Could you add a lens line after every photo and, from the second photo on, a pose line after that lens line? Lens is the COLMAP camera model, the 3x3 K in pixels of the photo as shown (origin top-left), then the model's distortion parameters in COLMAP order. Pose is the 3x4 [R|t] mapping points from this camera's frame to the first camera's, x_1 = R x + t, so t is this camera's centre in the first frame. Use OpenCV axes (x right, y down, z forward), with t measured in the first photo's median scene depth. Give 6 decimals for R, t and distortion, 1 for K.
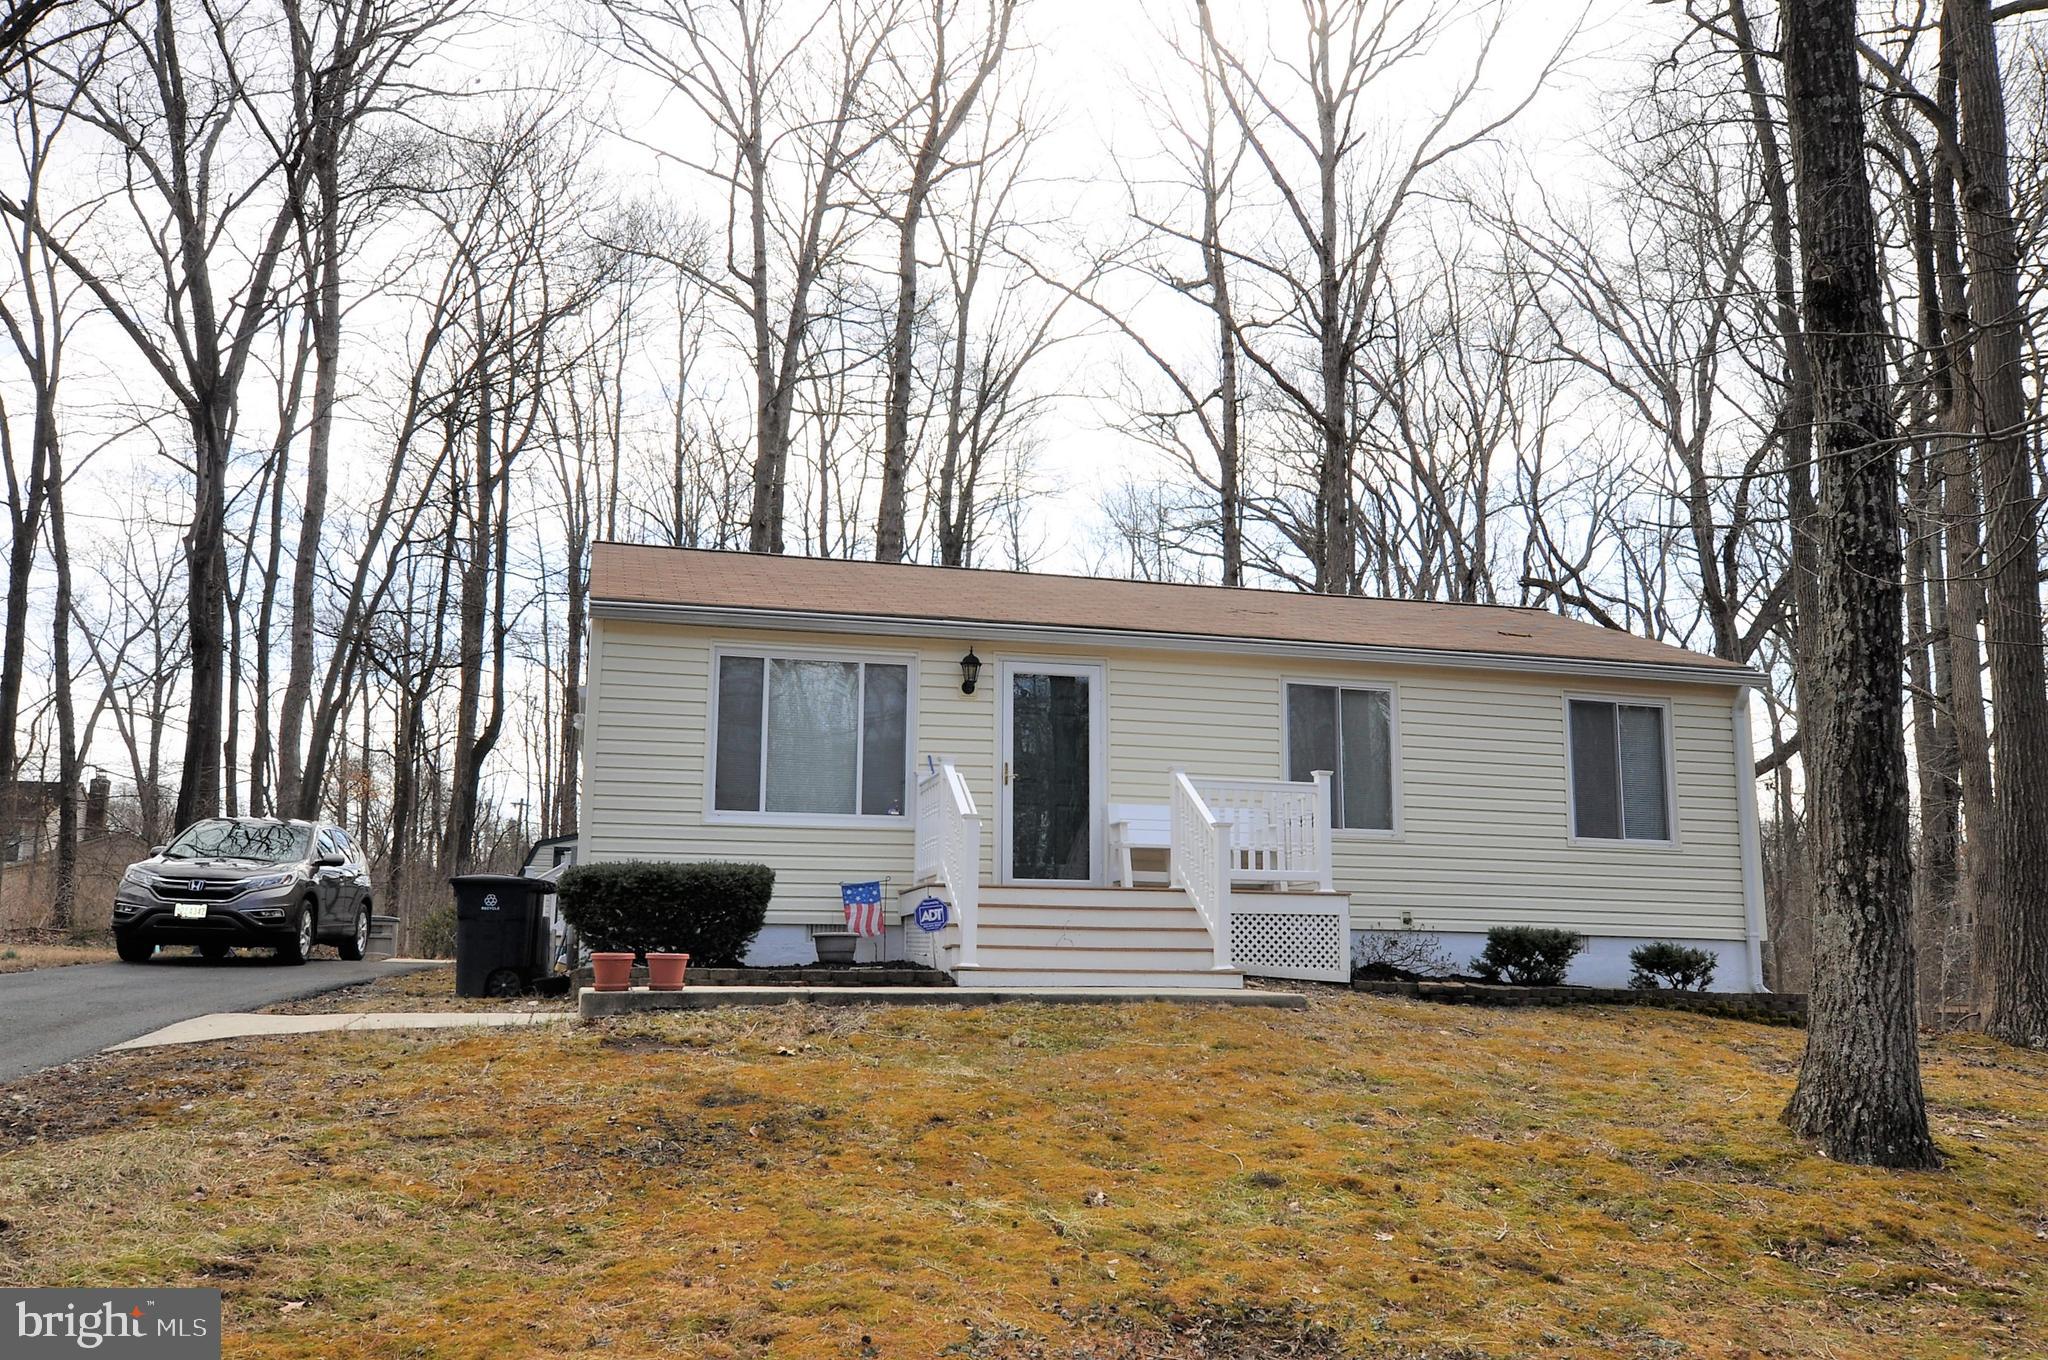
lens RADIAL K [[1706.4, 0, 1024.0], [0, 1706.4, 680.0], [0, 0, 1]] dist [0.006820, 0.015240]
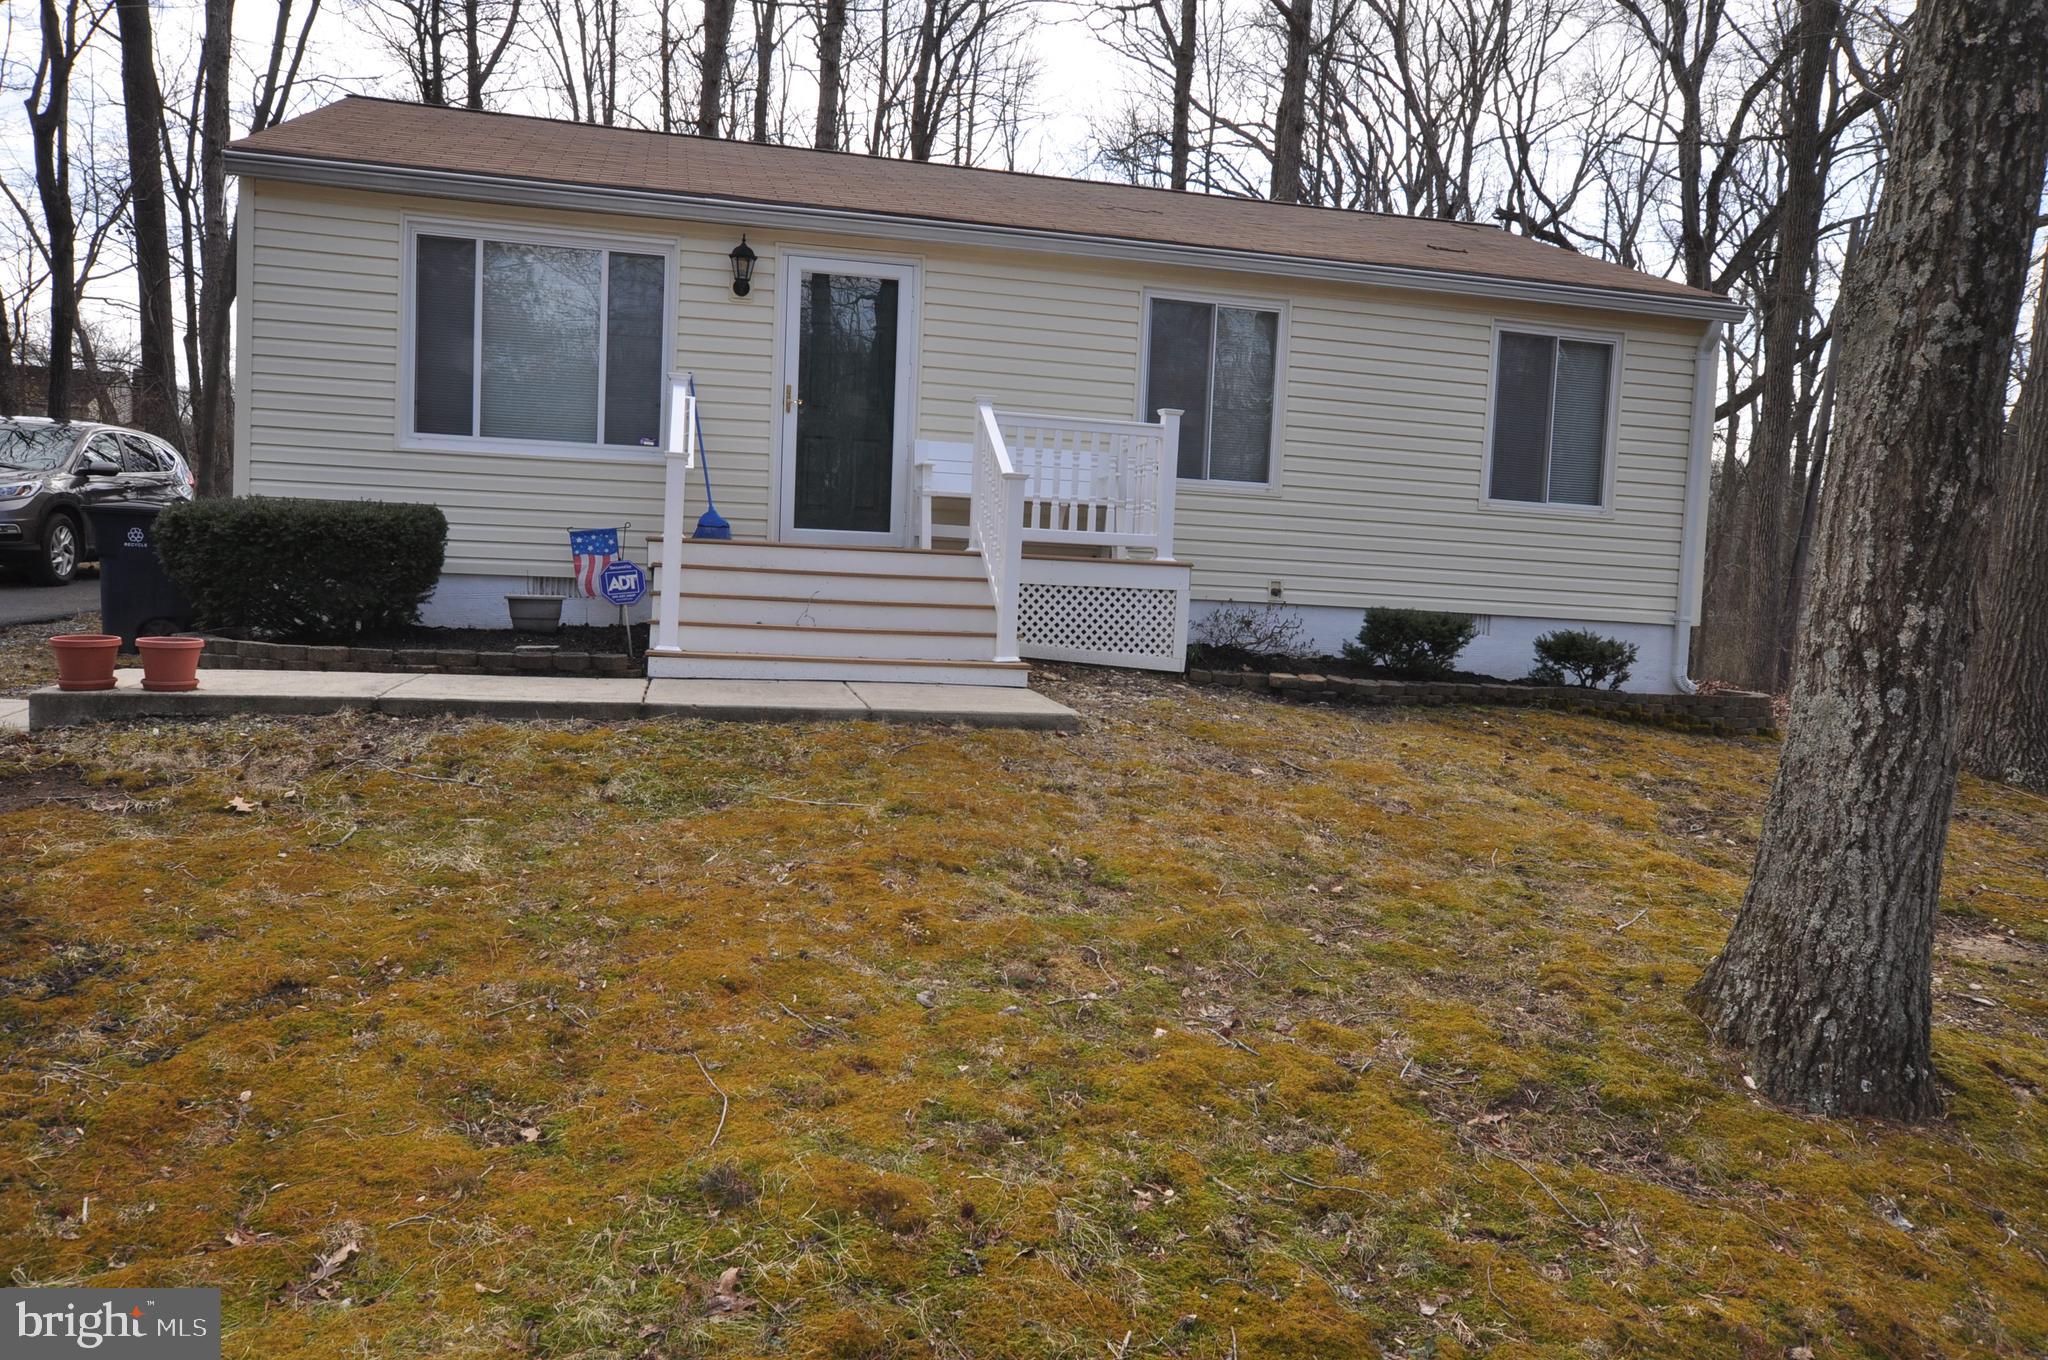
lens RADIAL K [[1480.5, 0, 1024.0], [0, 1480.5, 680.0], [0, 0, 1]] dist [0.000482, 0.010307]
pose [[0.999196, 0.037508, -0.014183, 0.117388], [-0.032932, 0.969354, 0.243452, 0.009409], [0.022879, -0.242789, 0.969809, 0.289385]]
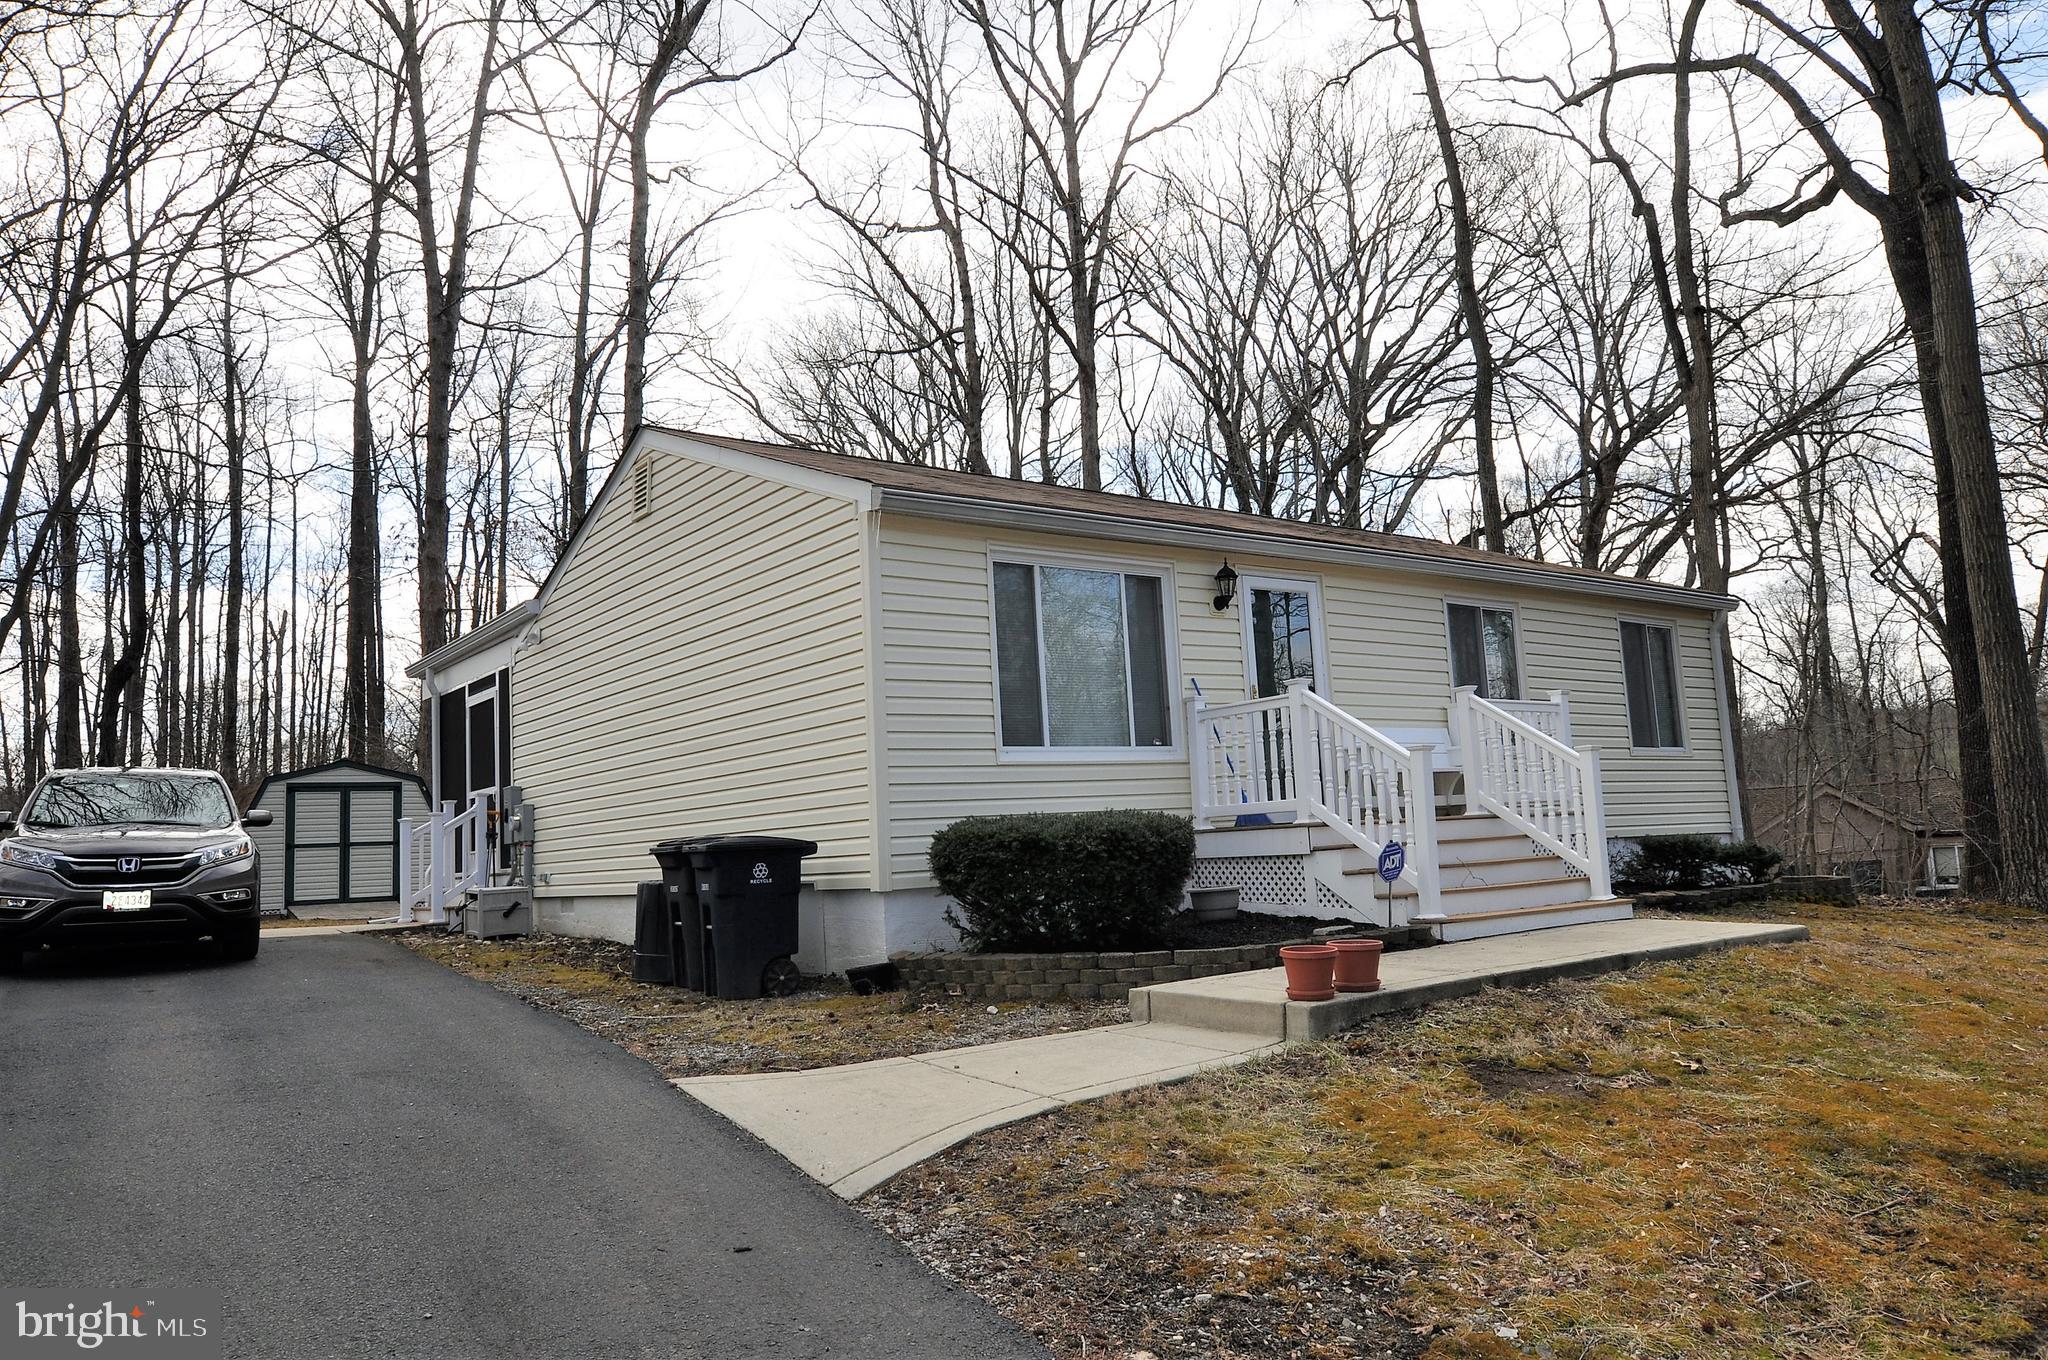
lens RADIAL K [[1432.8, 0, 1024.0], [0, 1432.8, 680.0], [0, 0, 1]] dist [-0.000253, 0.001356]
pose [[0.922915, -0.010047, 0.384873, -0.426345], [-0.008848, 0.998842, 0.047290, 0.010236], [-0.384902, -0.047050, 0.921757, 0.339038]]
